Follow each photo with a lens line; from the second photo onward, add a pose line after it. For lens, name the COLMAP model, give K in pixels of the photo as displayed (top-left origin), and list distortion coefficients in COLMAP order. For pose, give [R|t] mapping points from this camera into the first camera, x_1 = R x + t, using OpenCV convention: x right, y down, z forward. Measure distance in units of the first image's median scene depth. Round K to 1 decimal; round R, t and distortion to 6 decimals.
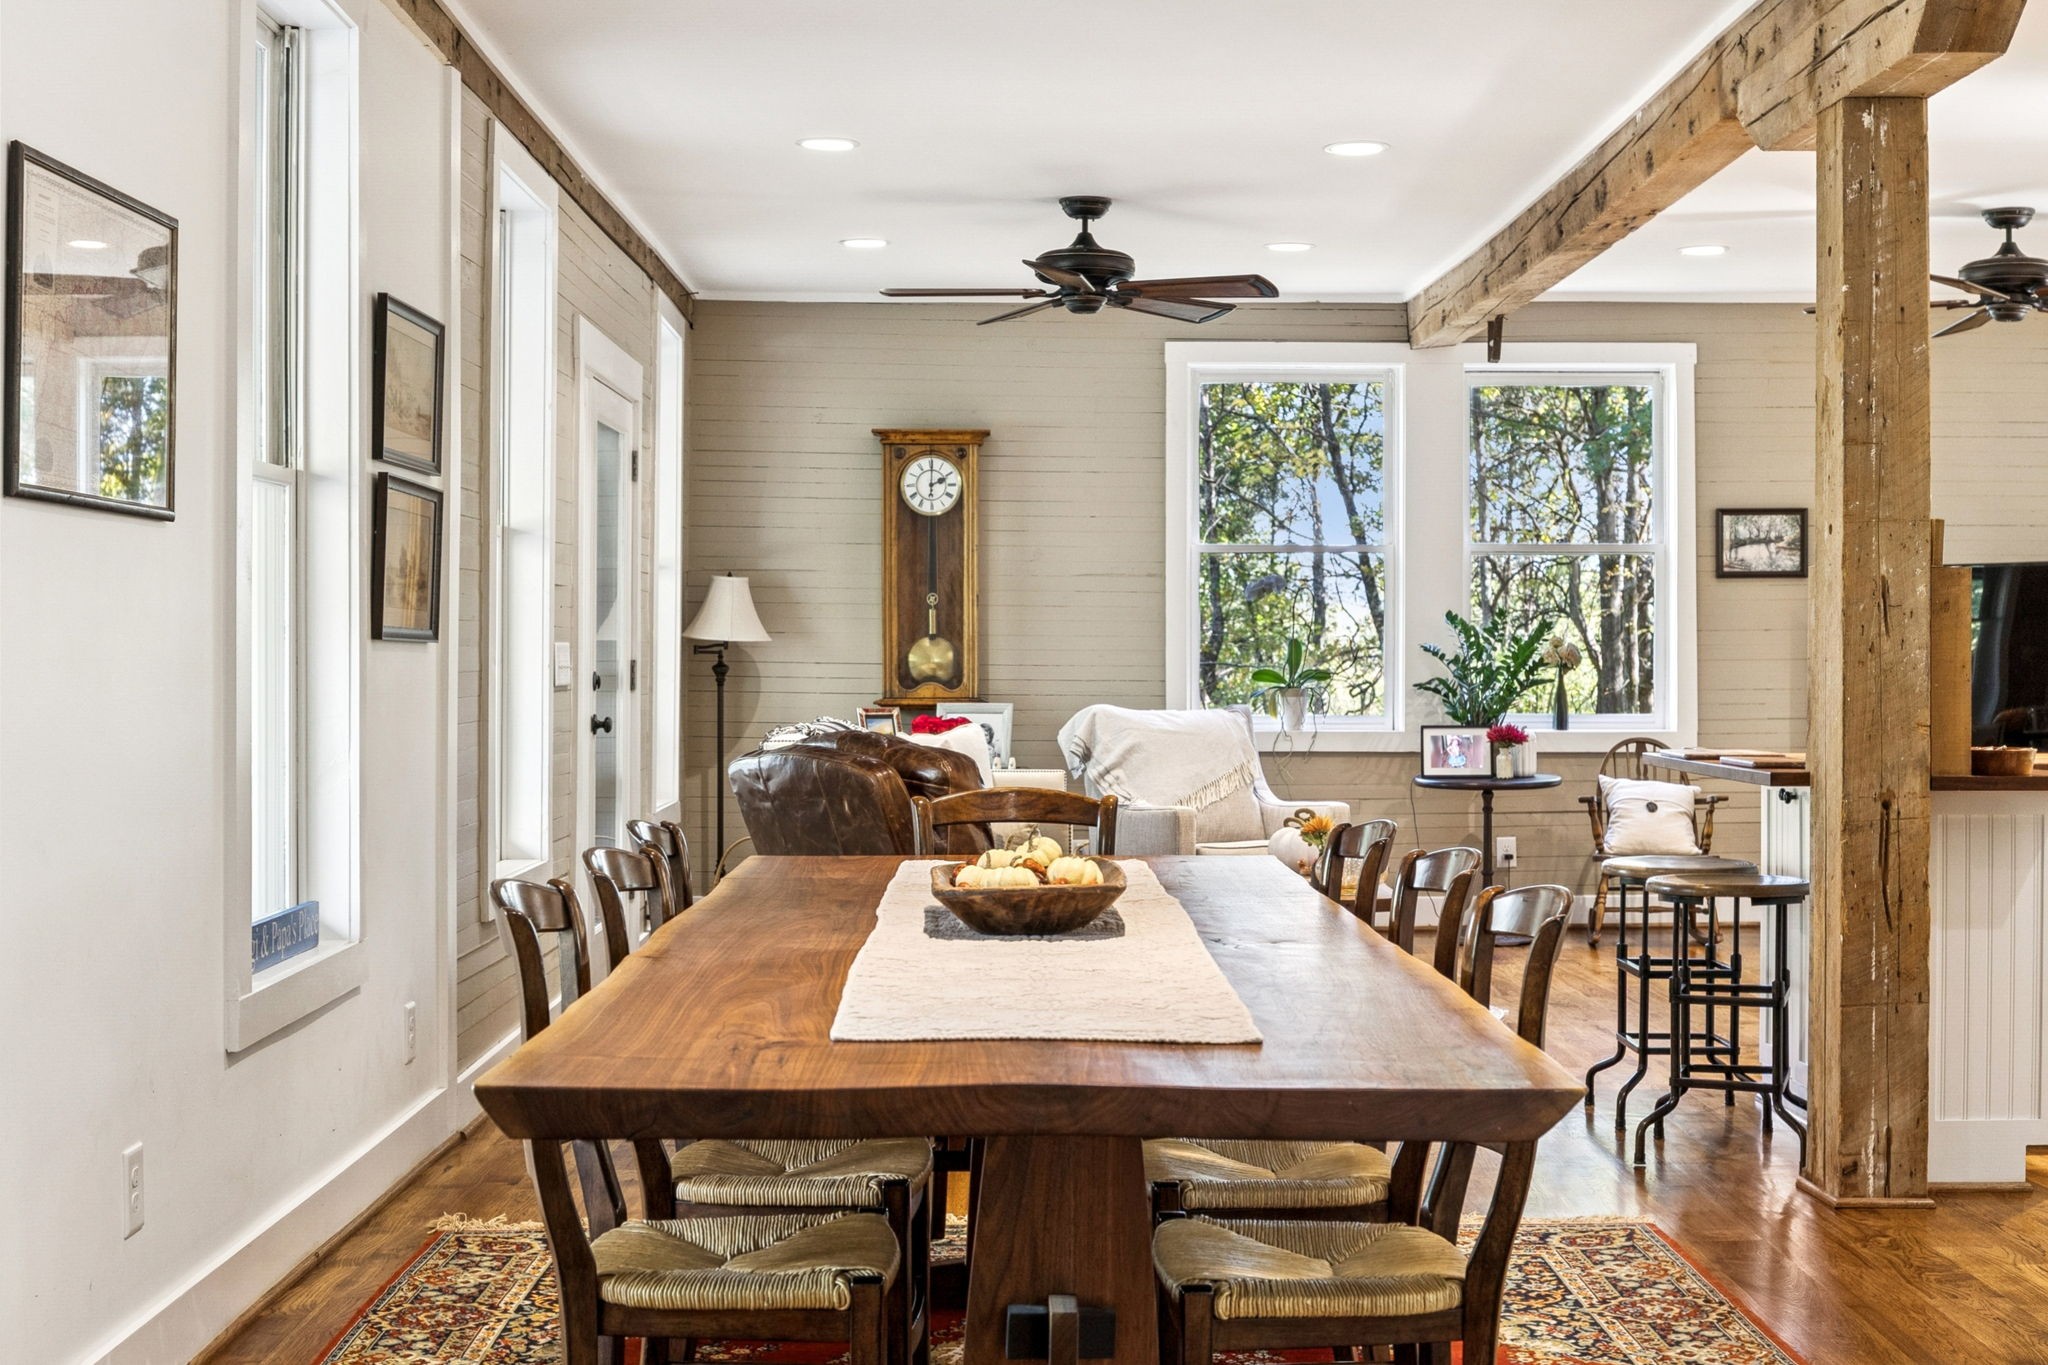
lens RADIAL K [[2768.8, 0, 1024.0], [0, 2768.8, 682.5], [0, 0, 1]] dist [-0.031505, -0.304667]
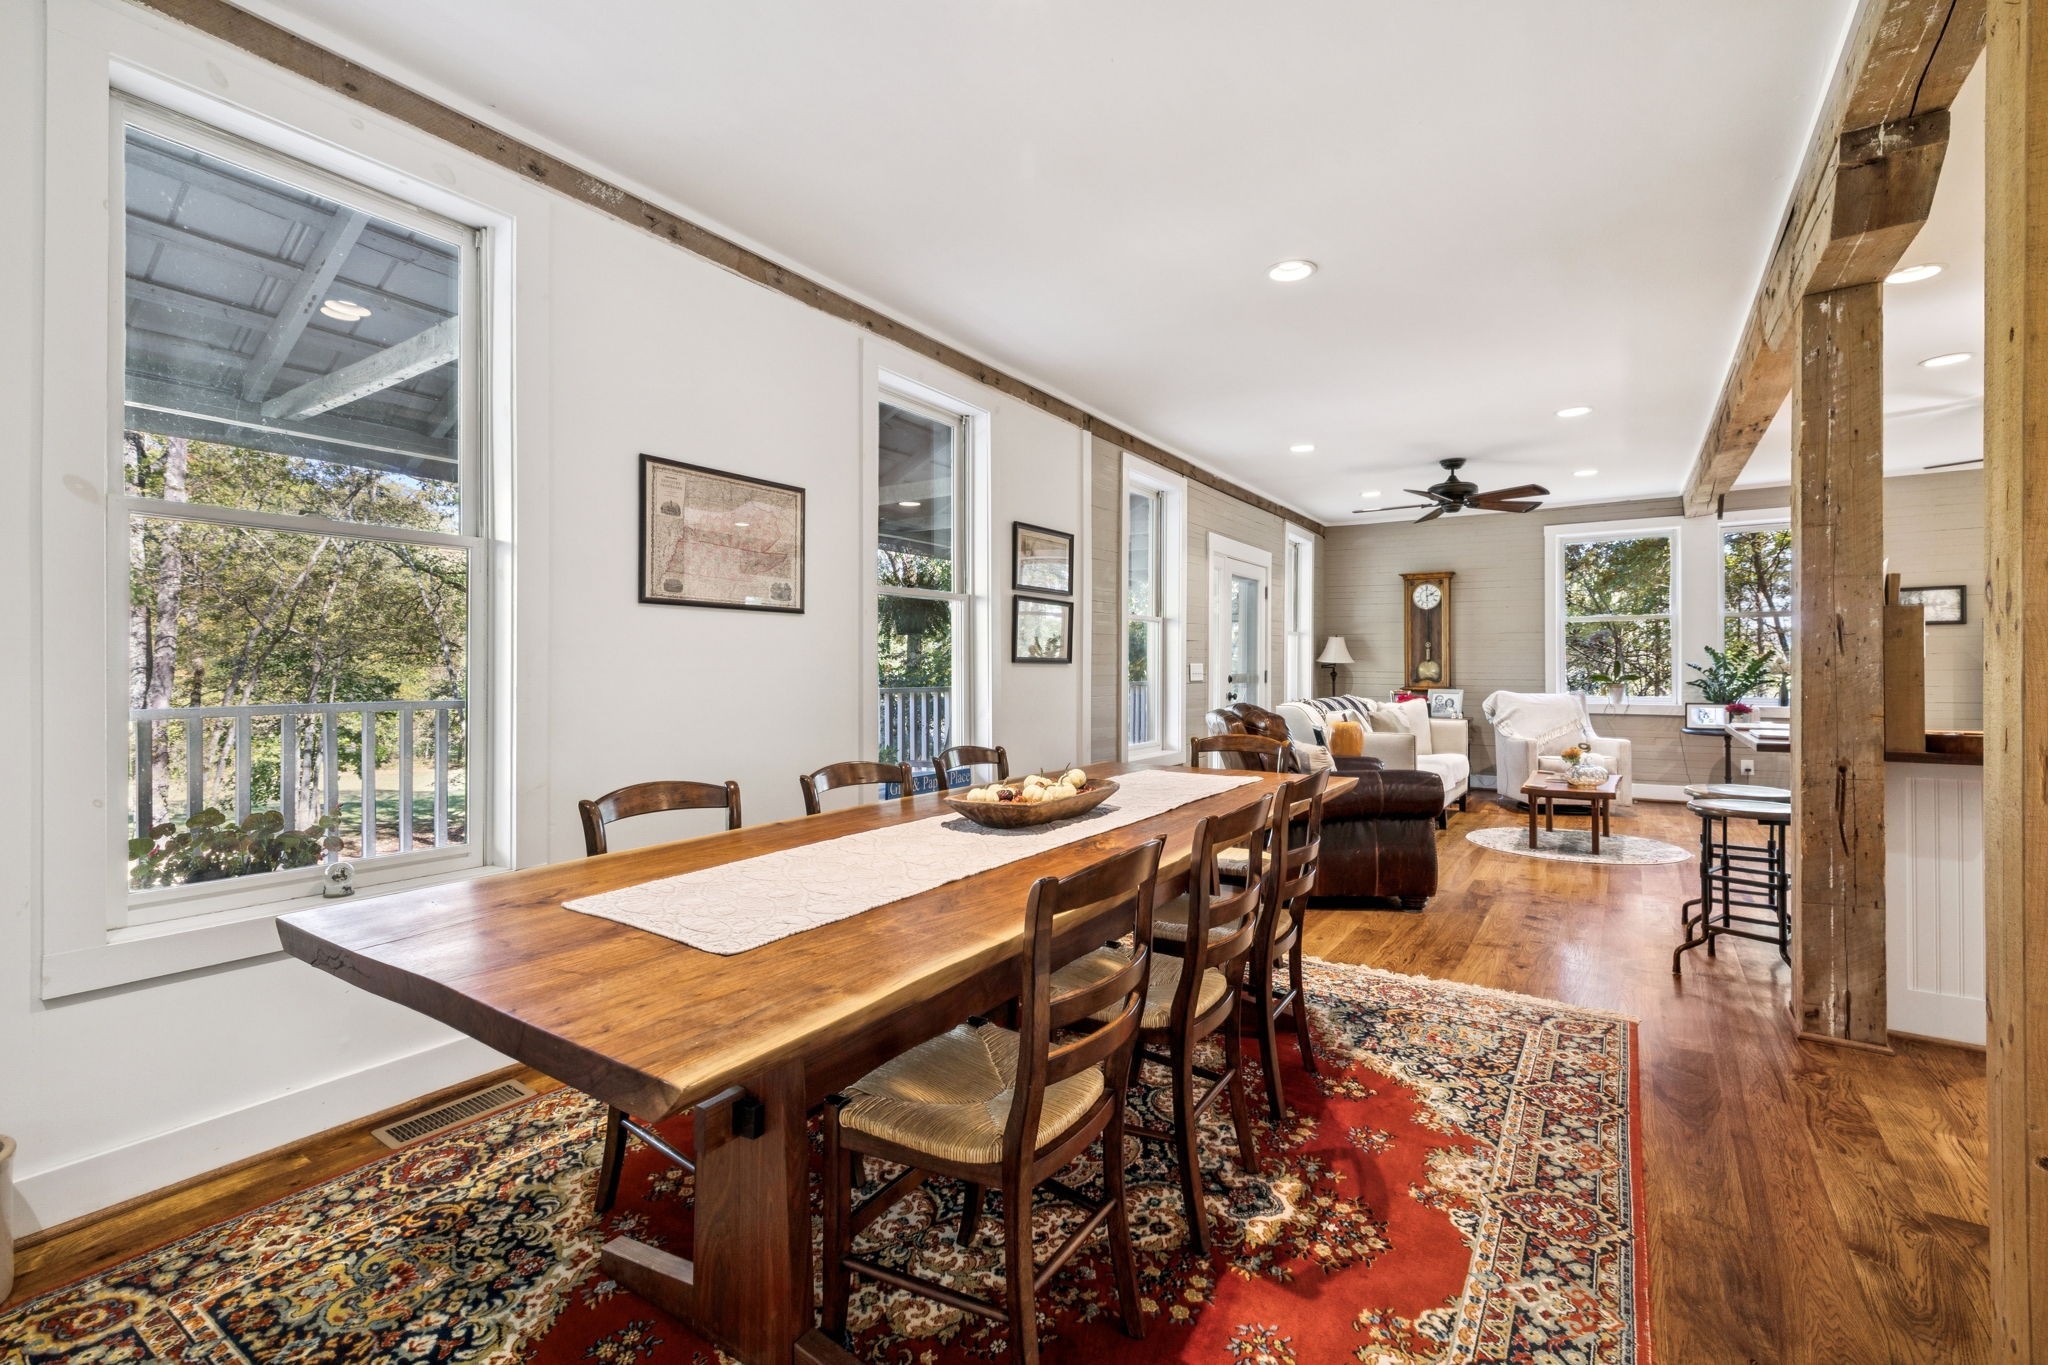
lens RADIAL K [[897.8, 0, 1018.5], [0, 897.8, 667.1], [0, 0, 1]] dist [0.004798, -0.000037]
pose [[0.824904, -0.003958, -0.565259, 0.120226], [-0.002800, 0.999935, -0.011088, -0.001978], [0.565266, 0.010729, 0.824839, 0.190254]]
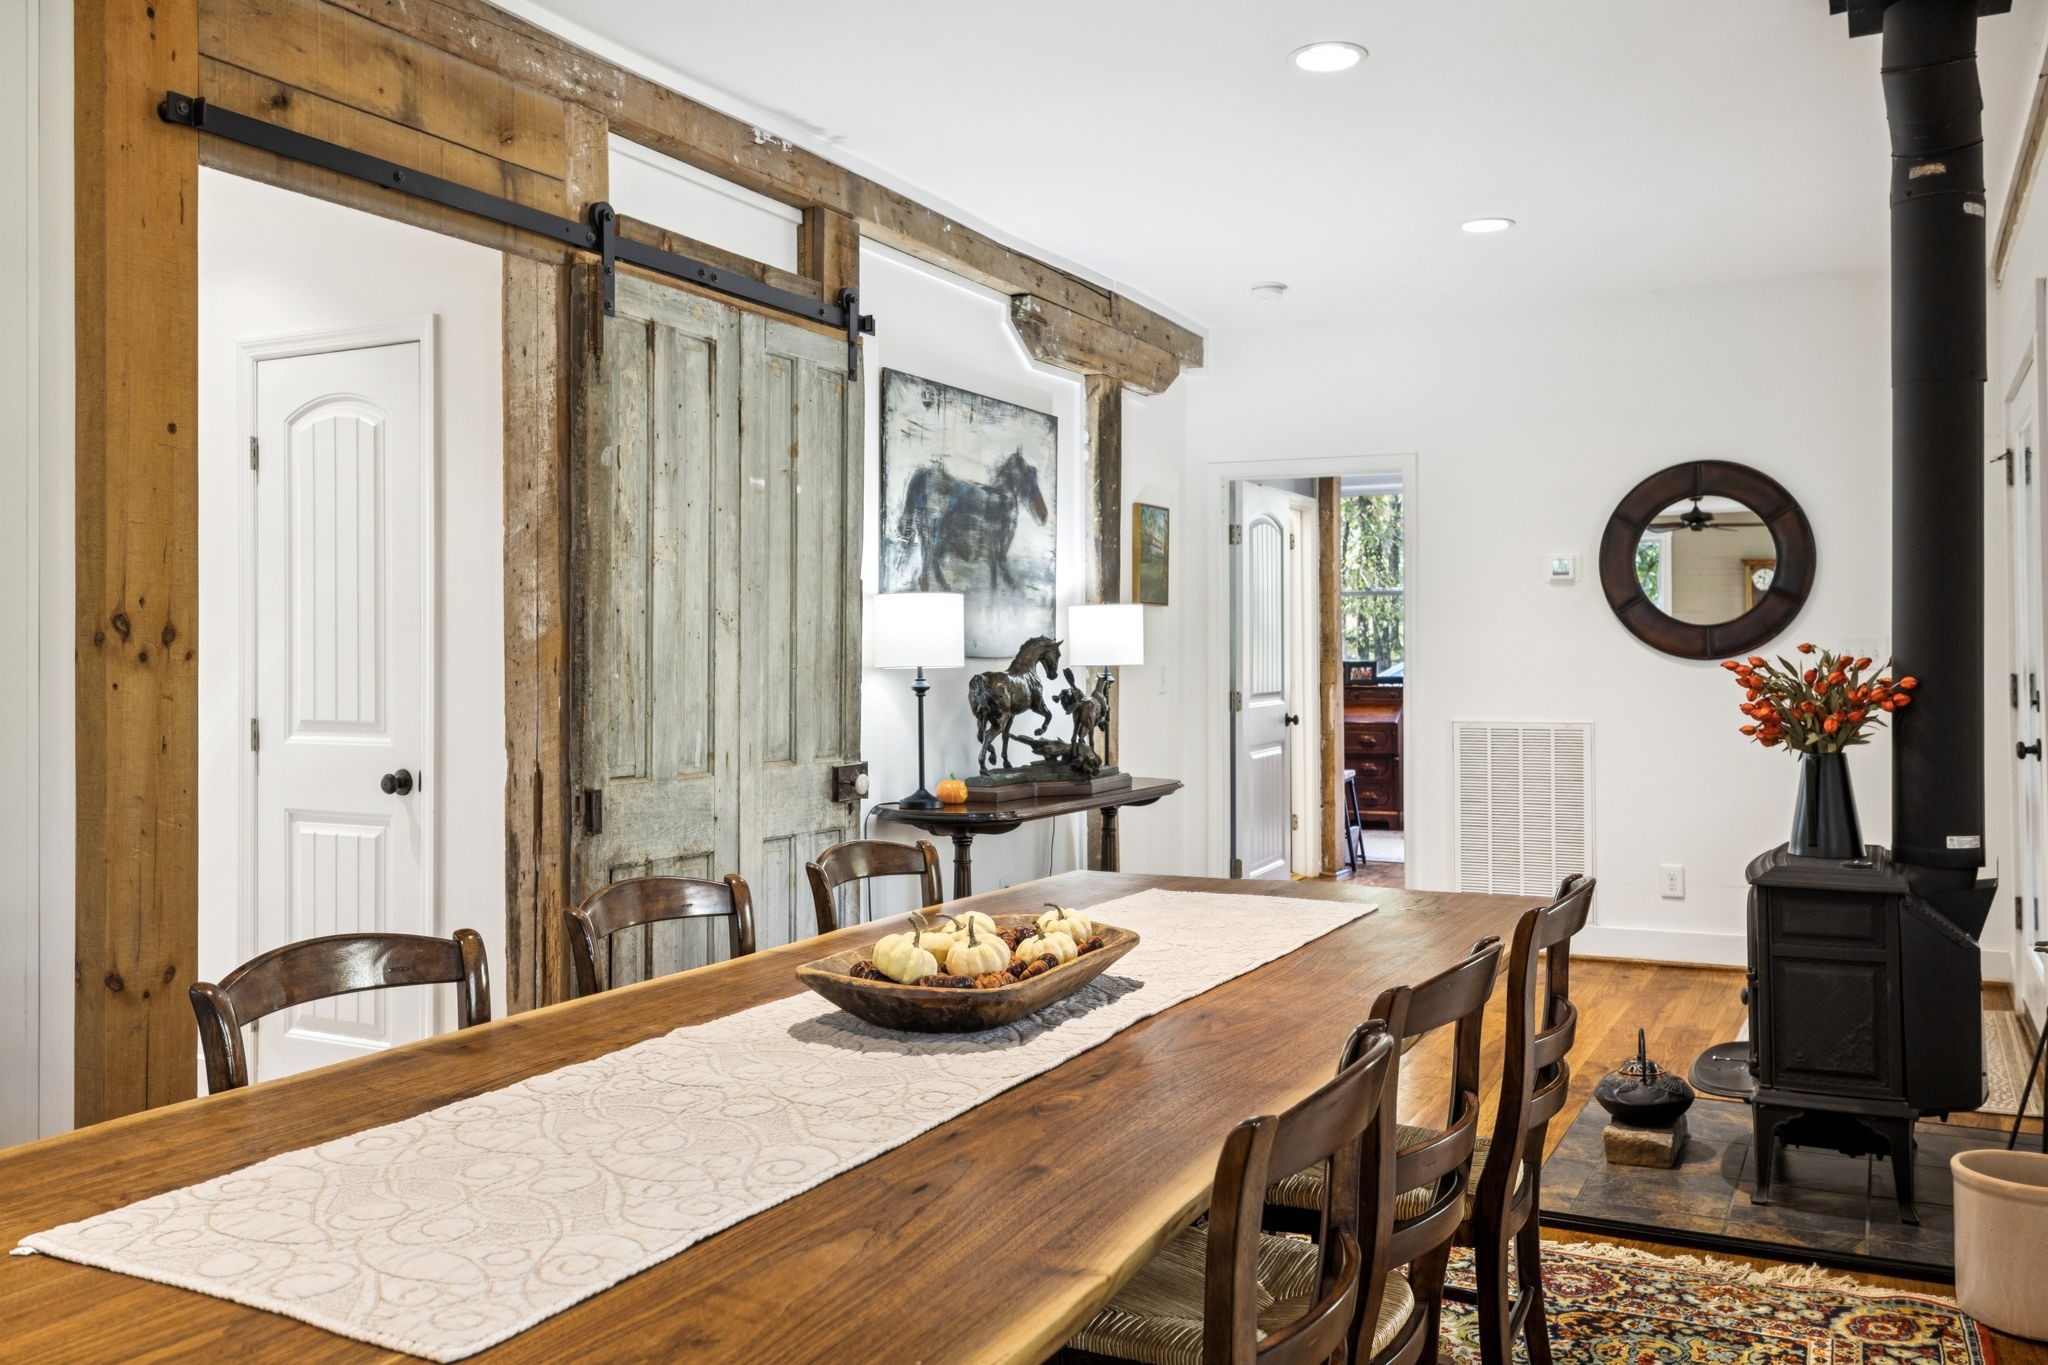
lens RADIAL K [[1522.5, 0, 1018.7], [0, 1522.5, 654.6], [0, 0, 1]] dist [0.004969, 0.001765]
pose [[-0.870048, 0.003597, 0.492955, -0.092384], [0.007044, 0.999962, 0.005135, -0.009637], [-0.492917, 0.007940, -0.870040, 0.519117]]
